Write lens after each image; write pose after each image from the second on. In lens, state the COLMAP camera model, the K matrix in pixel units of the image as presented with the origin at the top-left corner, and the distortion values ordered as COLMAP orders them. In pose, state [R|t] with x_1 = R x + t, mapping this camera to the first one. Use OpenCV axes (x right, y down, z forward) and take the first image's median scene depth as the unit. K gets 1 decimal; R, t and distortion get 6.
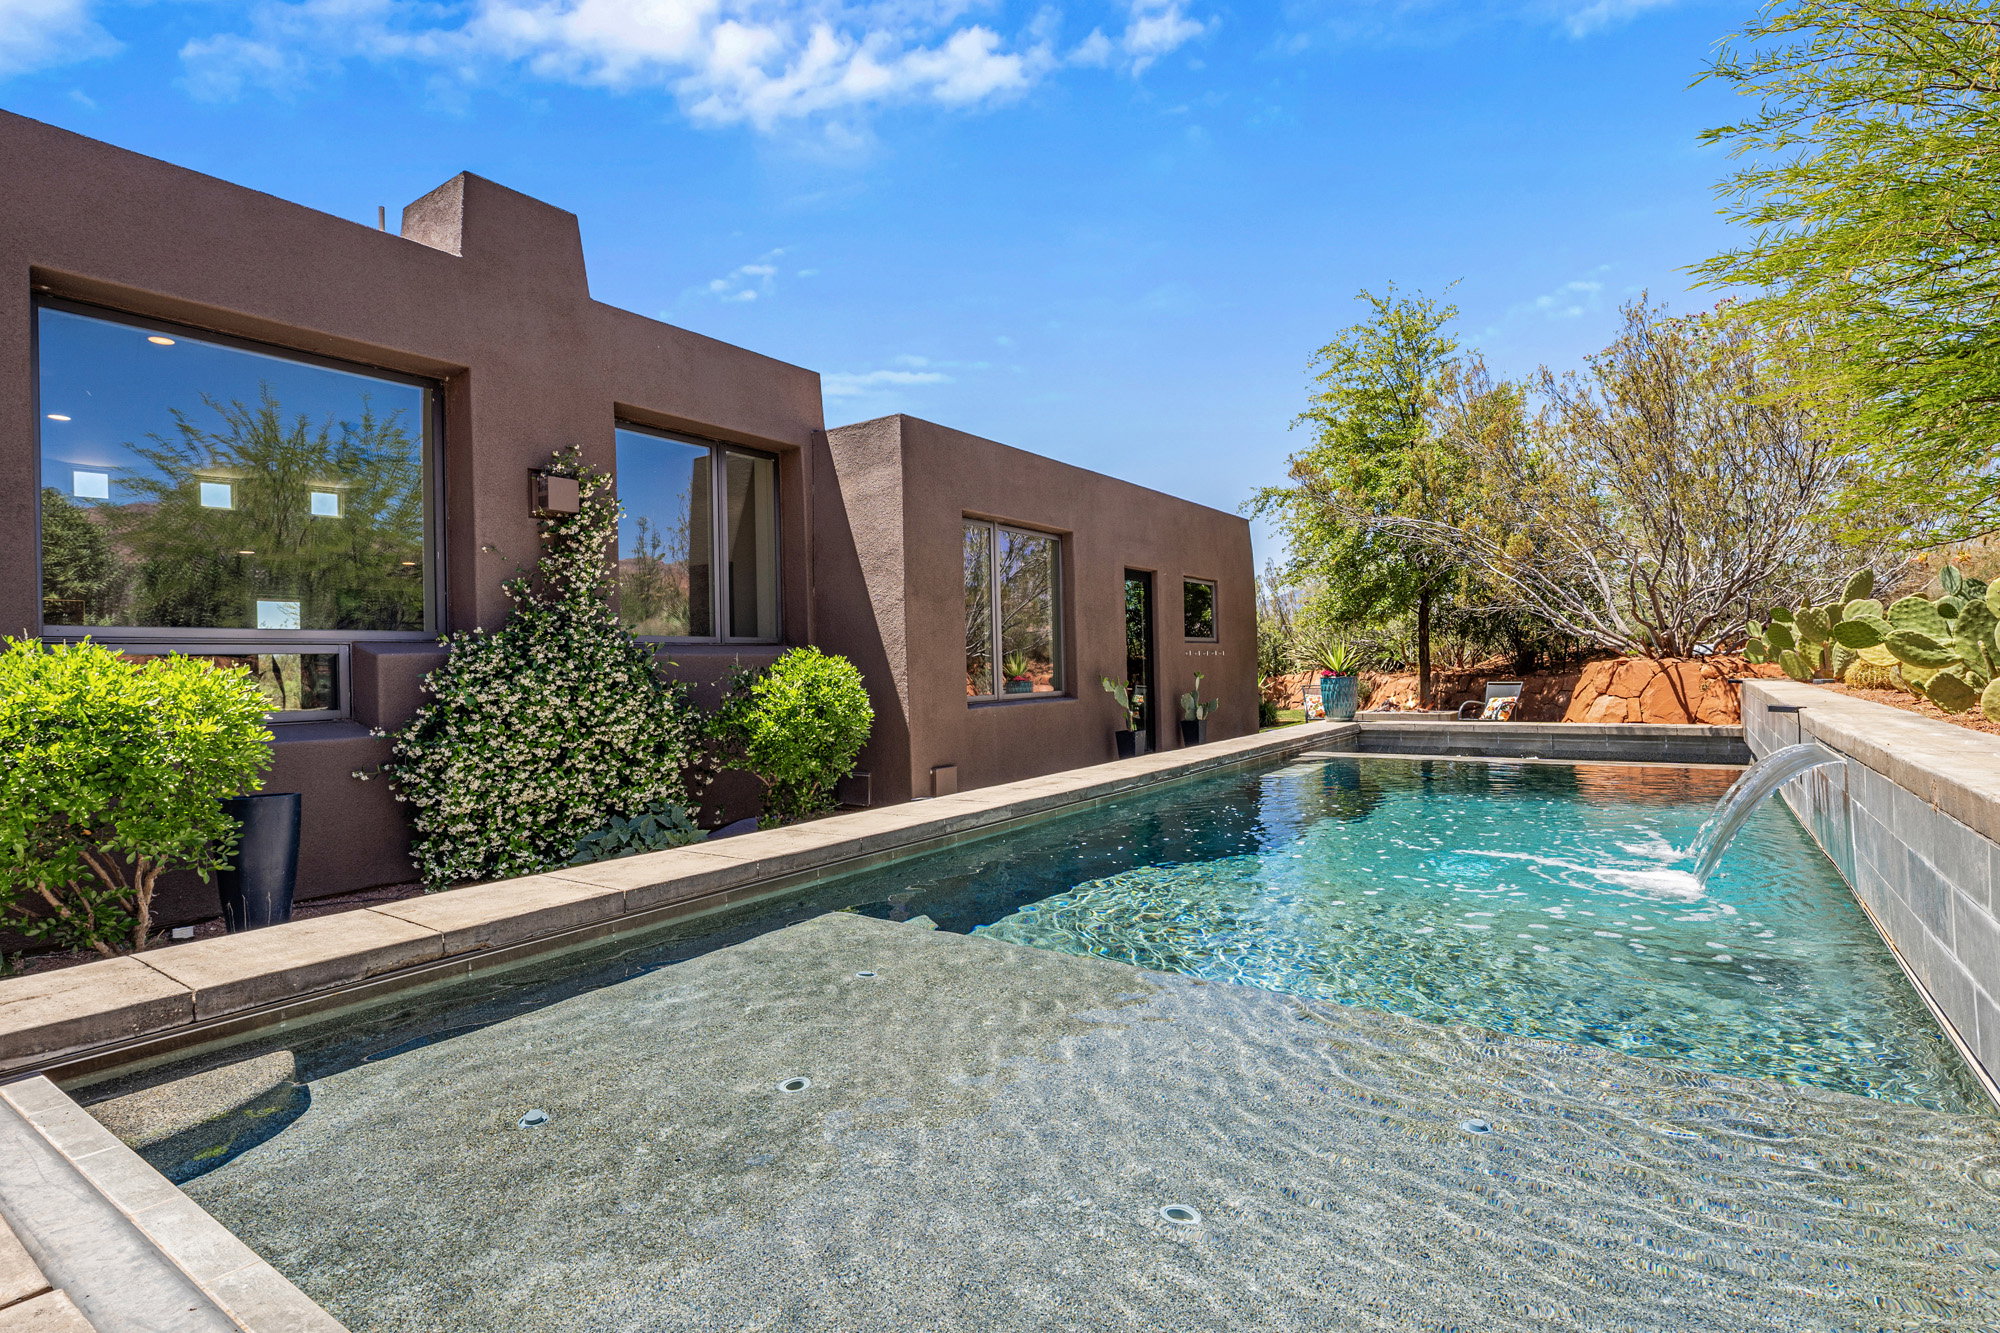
lens RADIAL K [[975.0, 0, 999.2], [0, 975.0, 656.6], [0, 0, 1]] dist [0.005792, -0.004986]
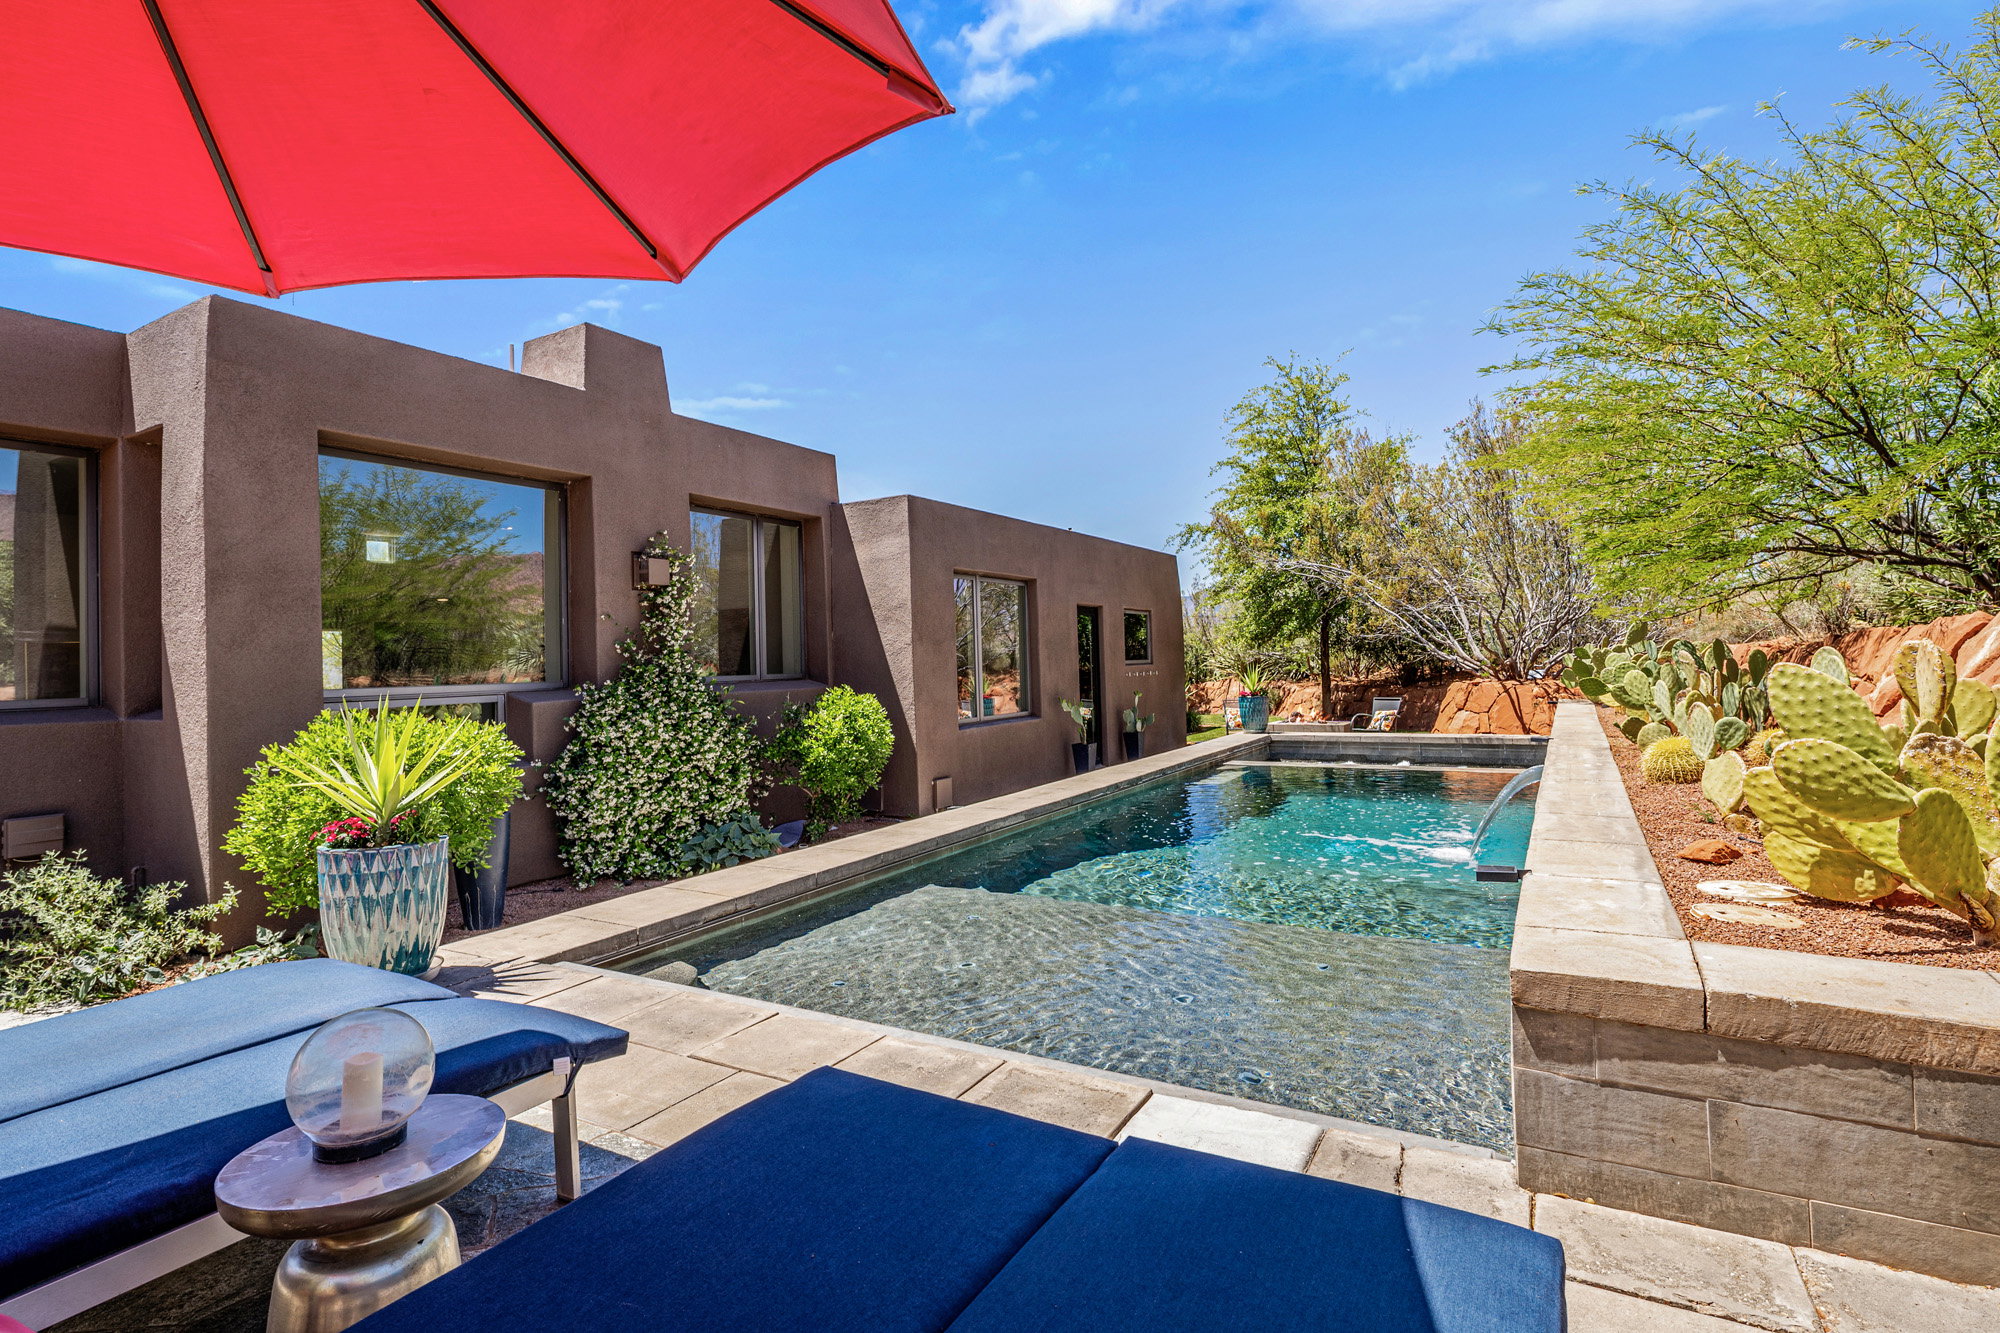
lens RADIAL K [[976.5, 0, 996.7], [0, 976.5, 634.3], [0, 0, 1]] dist [-0.000797, -0.000277]
pose [[0.996950, -0.003344, 0.077975, -0.085459], [0.004823, 0.999812, -0.018781, -0.046828], [-0.077897, 0.019100, 0.996778, -0.246218]]
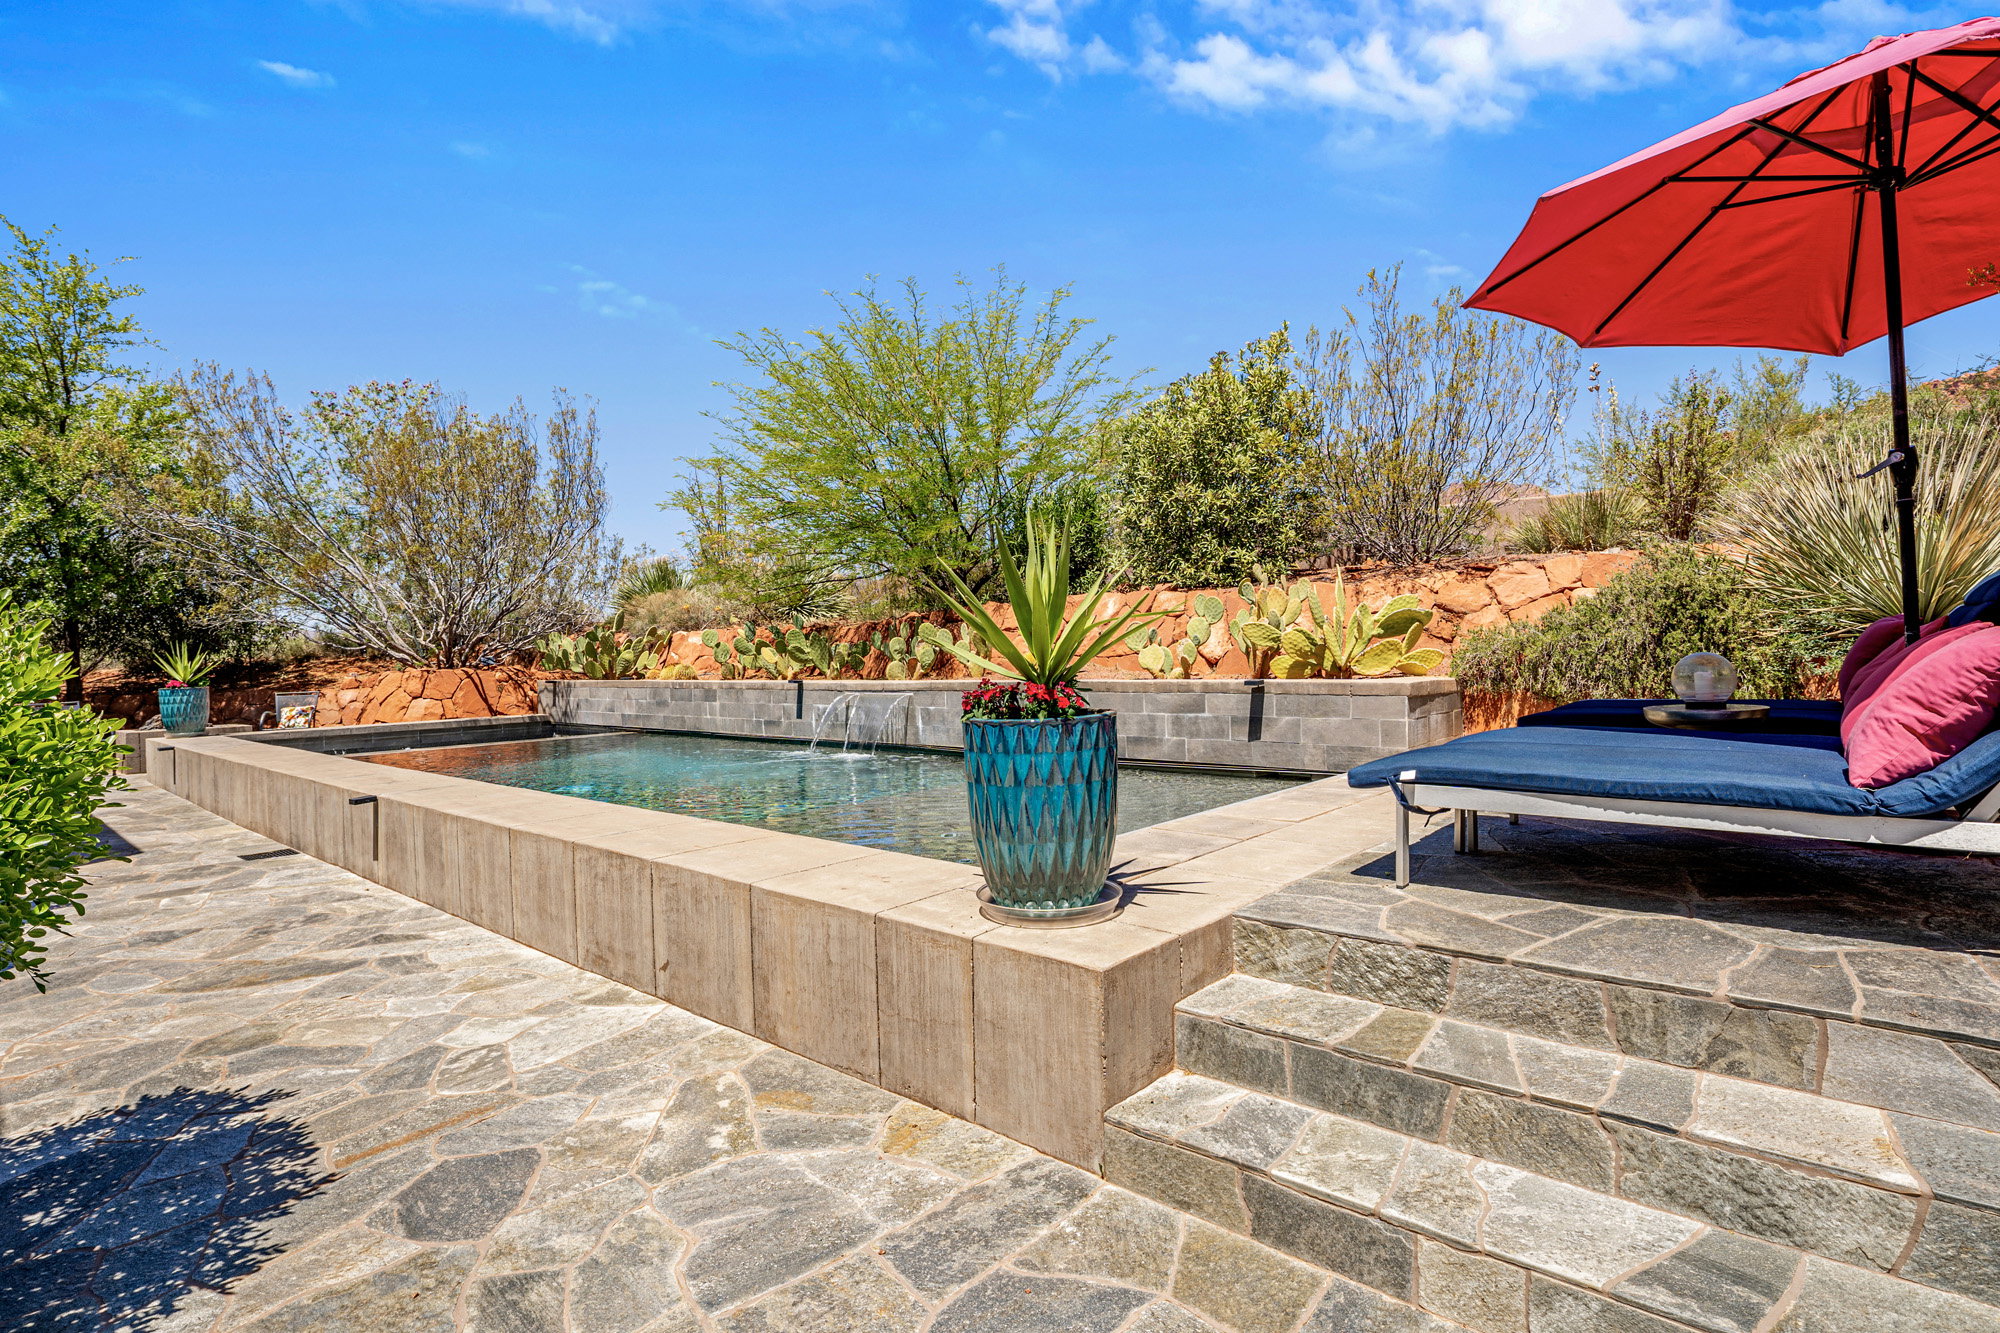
lens RADIAL K [[974.4, 0, 1000.0], [0, 974.4, 666.5], [0, 0, 1]] dist [0.013927, -0.016103]
pose [[0.111568, 0.005746, 0.993740, -0.636286], [0.012692, 0.999893, -0.007207, 0.023300], [-0.993676, 0.013416, 0.111483, 0.196118]]
